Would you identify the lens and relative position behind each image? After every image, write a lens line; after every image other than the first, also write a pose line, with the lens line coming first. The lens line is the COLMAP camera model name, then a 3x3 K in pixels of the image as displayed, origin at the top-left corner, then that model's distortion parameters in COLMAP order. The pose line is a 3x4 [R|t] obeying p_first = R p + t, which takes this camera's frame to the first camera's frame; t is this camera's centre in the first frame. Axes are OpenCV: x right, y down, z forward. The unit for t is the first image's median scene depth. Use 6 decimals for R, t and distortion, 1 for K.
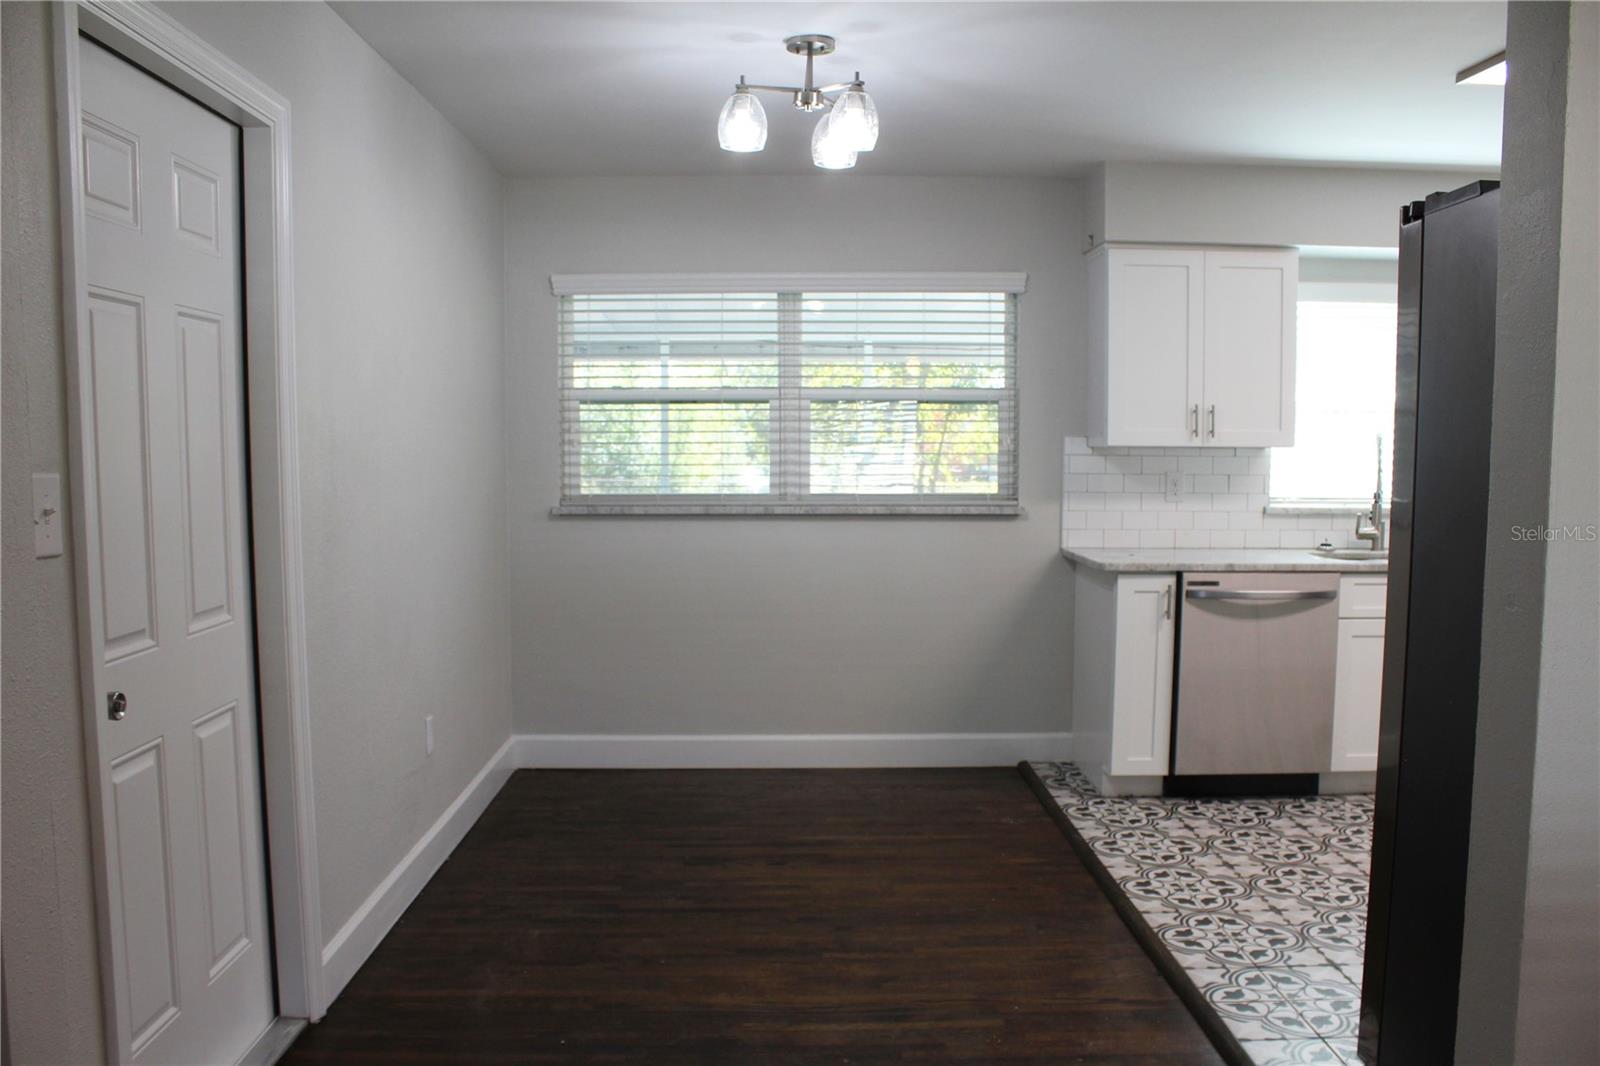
lens RADIAL K [[1318.3, 0, 810.4], [0, 1318.3, 560.5], [0, 0, 1]] dist [-0.186378, 0.172450]
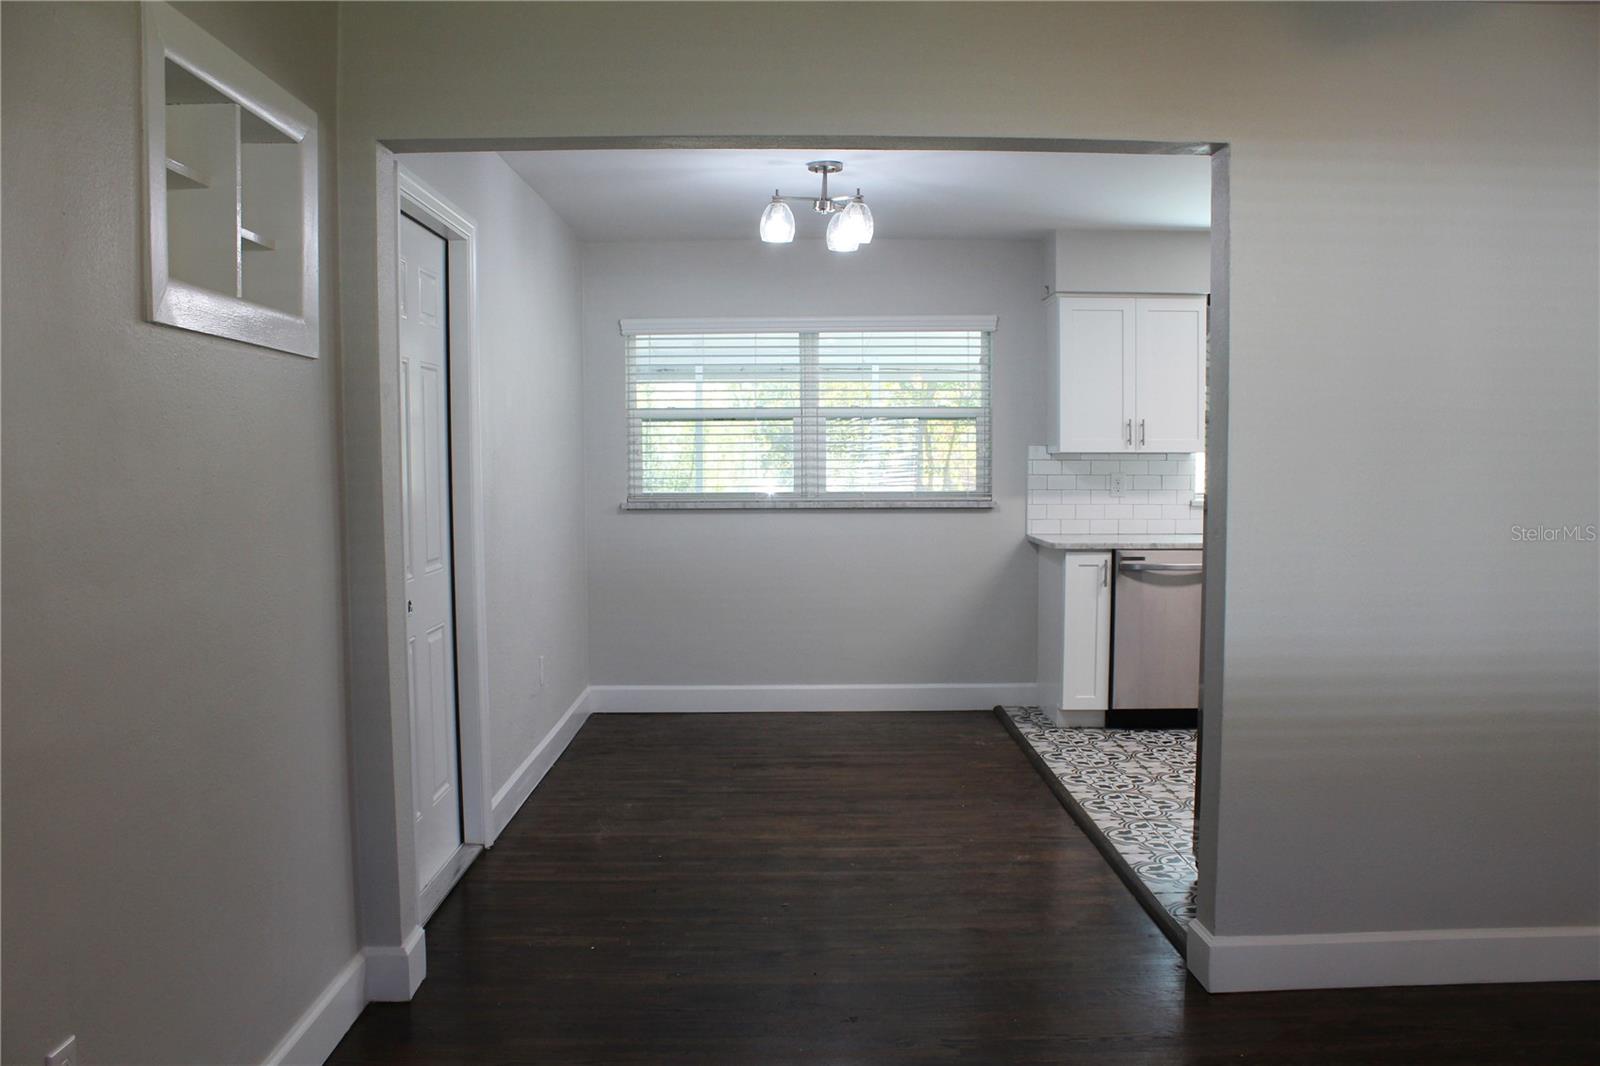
lens RADIAL K [[1349.5, 0, 815.6], [0, 1349.5, 553.7], [0, 0, 1]] dist [-0.161794, 0.130485]
pose [[0.999965, -0.004396, -0.007069, -0.001396], [0.004281, 0.999859, -0.016218, 0.031256], [0.007139, 0.016187, 0.999843, -0.309548]]
